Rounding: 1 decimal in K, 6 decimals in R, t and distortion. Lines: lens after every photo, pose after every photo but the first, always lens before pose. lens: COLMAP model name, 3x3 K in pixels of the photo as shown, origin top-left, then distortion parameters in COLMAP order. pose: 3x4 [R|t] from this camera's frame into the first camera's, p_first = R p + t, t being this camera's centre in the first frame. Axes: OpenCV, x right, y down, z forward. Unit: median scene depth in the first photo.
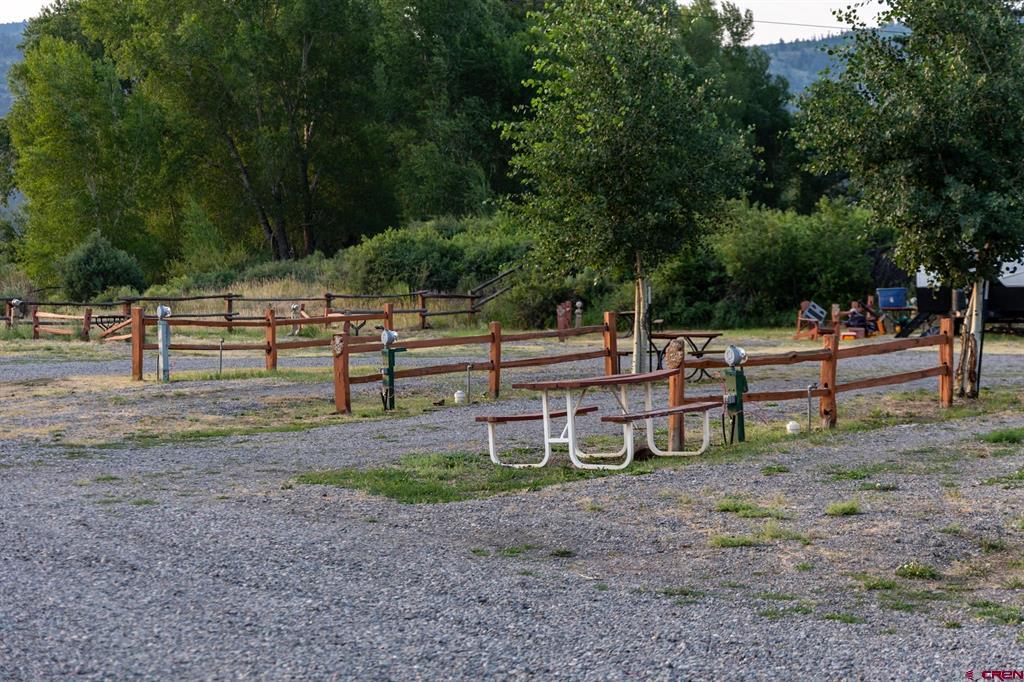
lens RADIAL K [[2283.9, 0, 514.2], [0, 2283.9, 338.6], [0, 0, 1]] dist [0.060813, 0.000000]
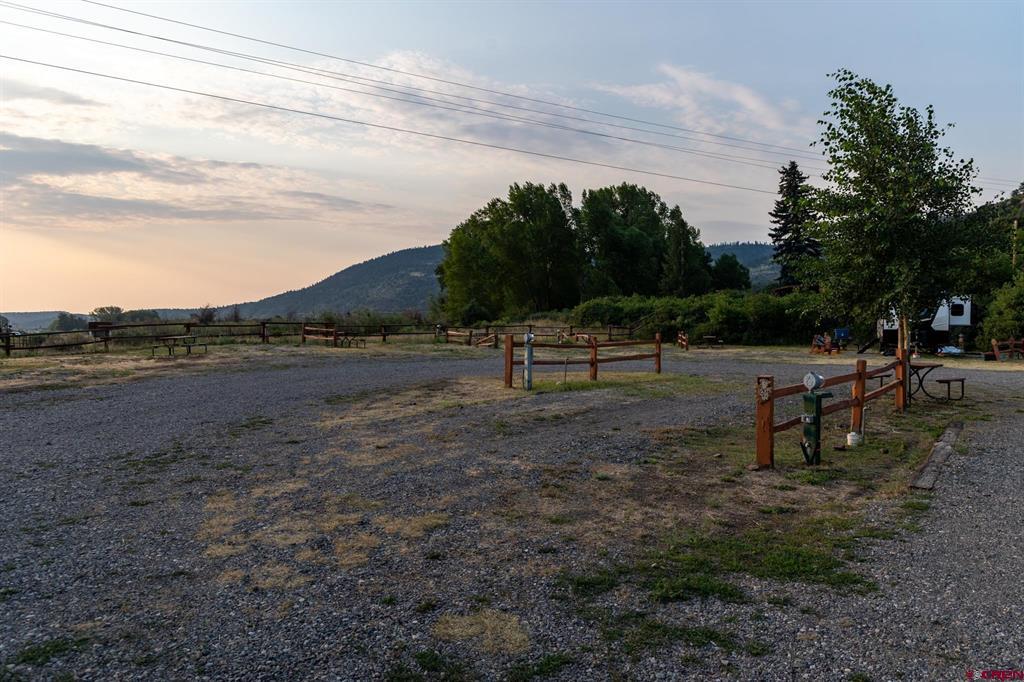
lens RADIAL K [[705.2, 0, 510.4], [0, 705.2, 342.0], [0, 0, 1]] dist [-0.001154, -0.000492]
pose [[0.992004, 0.026077, -0.123484, -0.047517], [-0.025523, 0.999656, 0.006061, -0.004908], [0.123599, -0.002860, 0.992328, 0.245596]]
